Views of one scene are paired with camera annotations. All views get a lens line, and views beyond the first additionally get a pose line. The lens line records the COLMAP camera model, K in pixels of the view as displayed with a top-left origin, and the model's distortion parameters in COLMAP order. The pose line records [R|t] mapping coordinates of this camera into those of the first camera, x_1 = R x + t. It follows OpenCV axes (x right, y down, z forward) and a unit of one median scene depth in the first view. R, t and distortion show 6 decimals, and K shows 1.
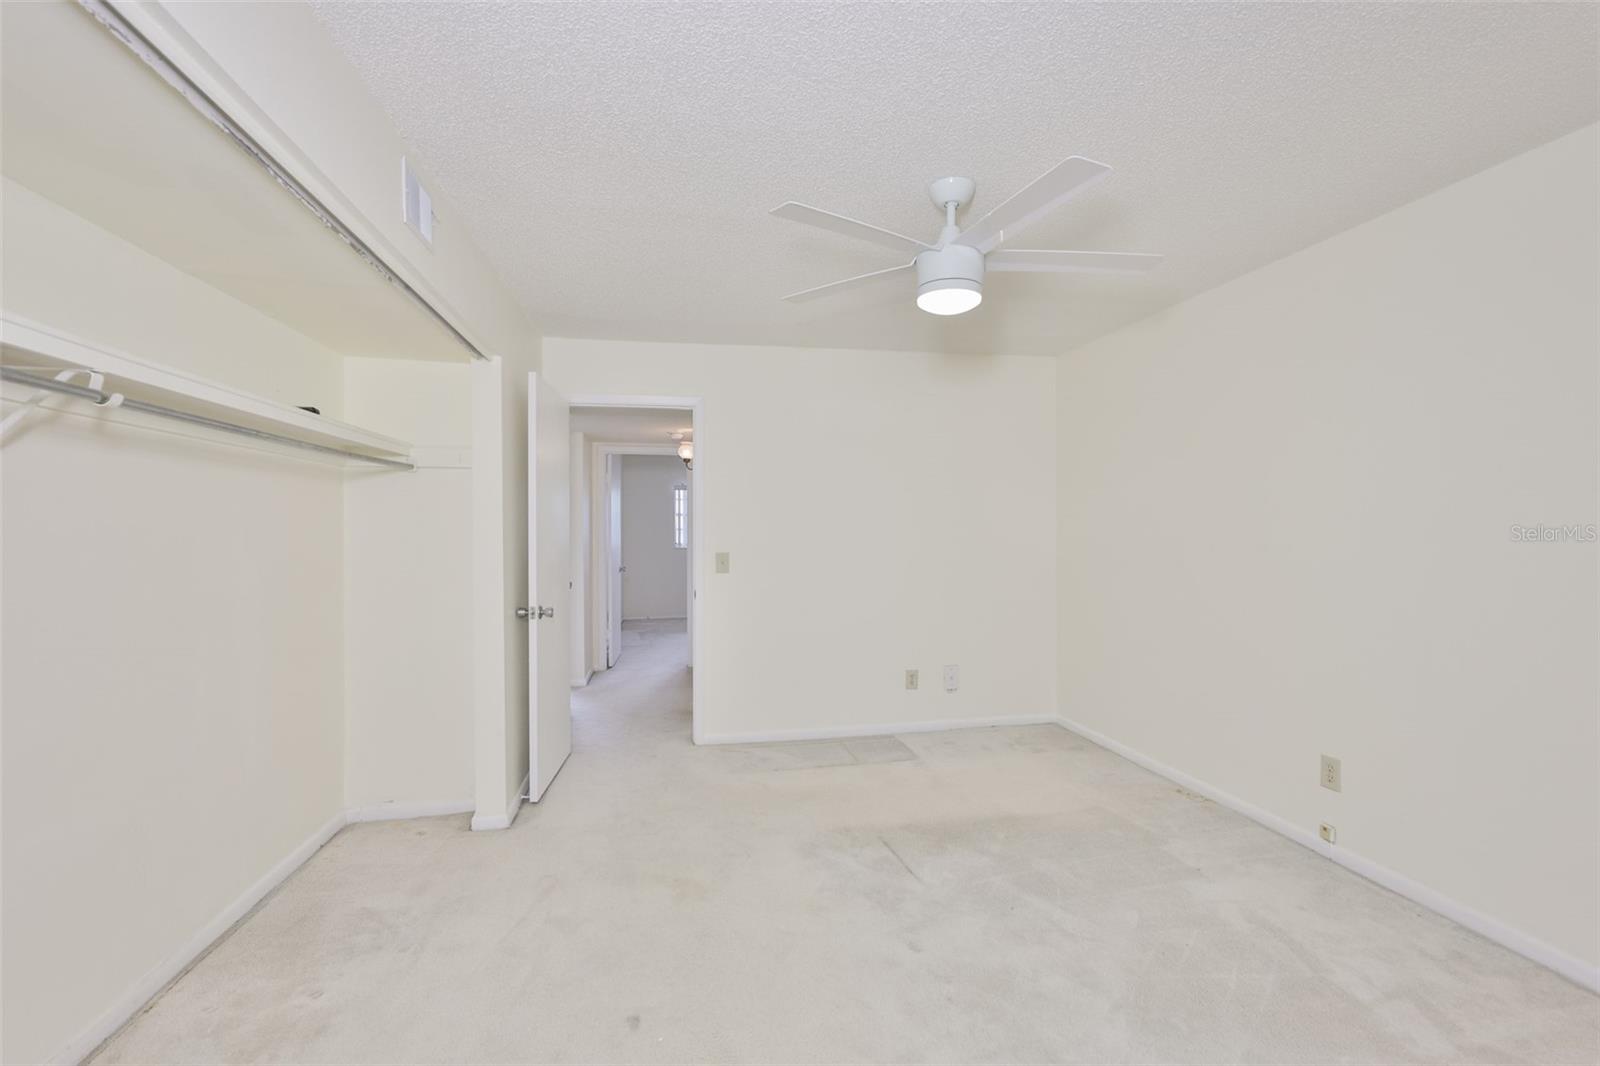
lens RADIAL K [[691.0, 0, 800.9], [0, 691.0, 542.1], [0, 0, 1]] dist [-0.000984, -0.000171]
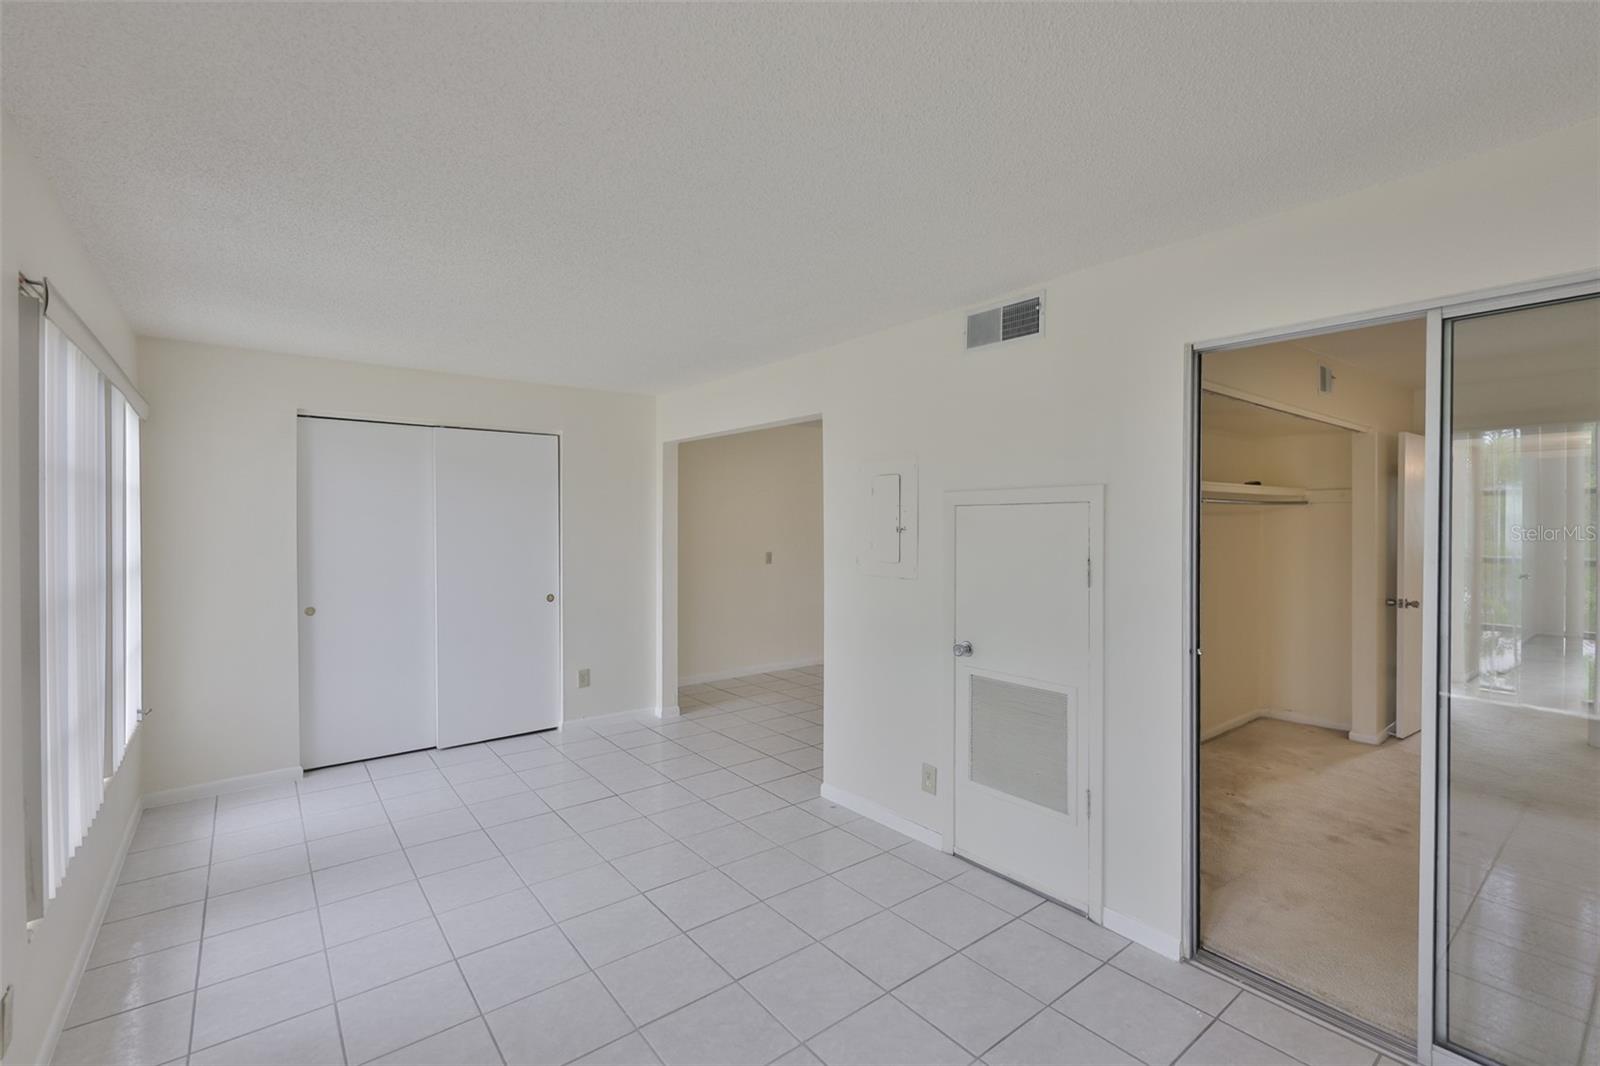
lens RADIAL K [[701.7, 0, 773.4], [0, 701.7, 527.0], [0, 0, 1]] dist [0.000777, 0.000224]
pose [[0.442024, 0.012640, -0.896914, 0.346067], [-0.005726, 0.999920, 0.011269, -0.065869], [0.896985, 0.000155, 0.442061, -0.821537]]
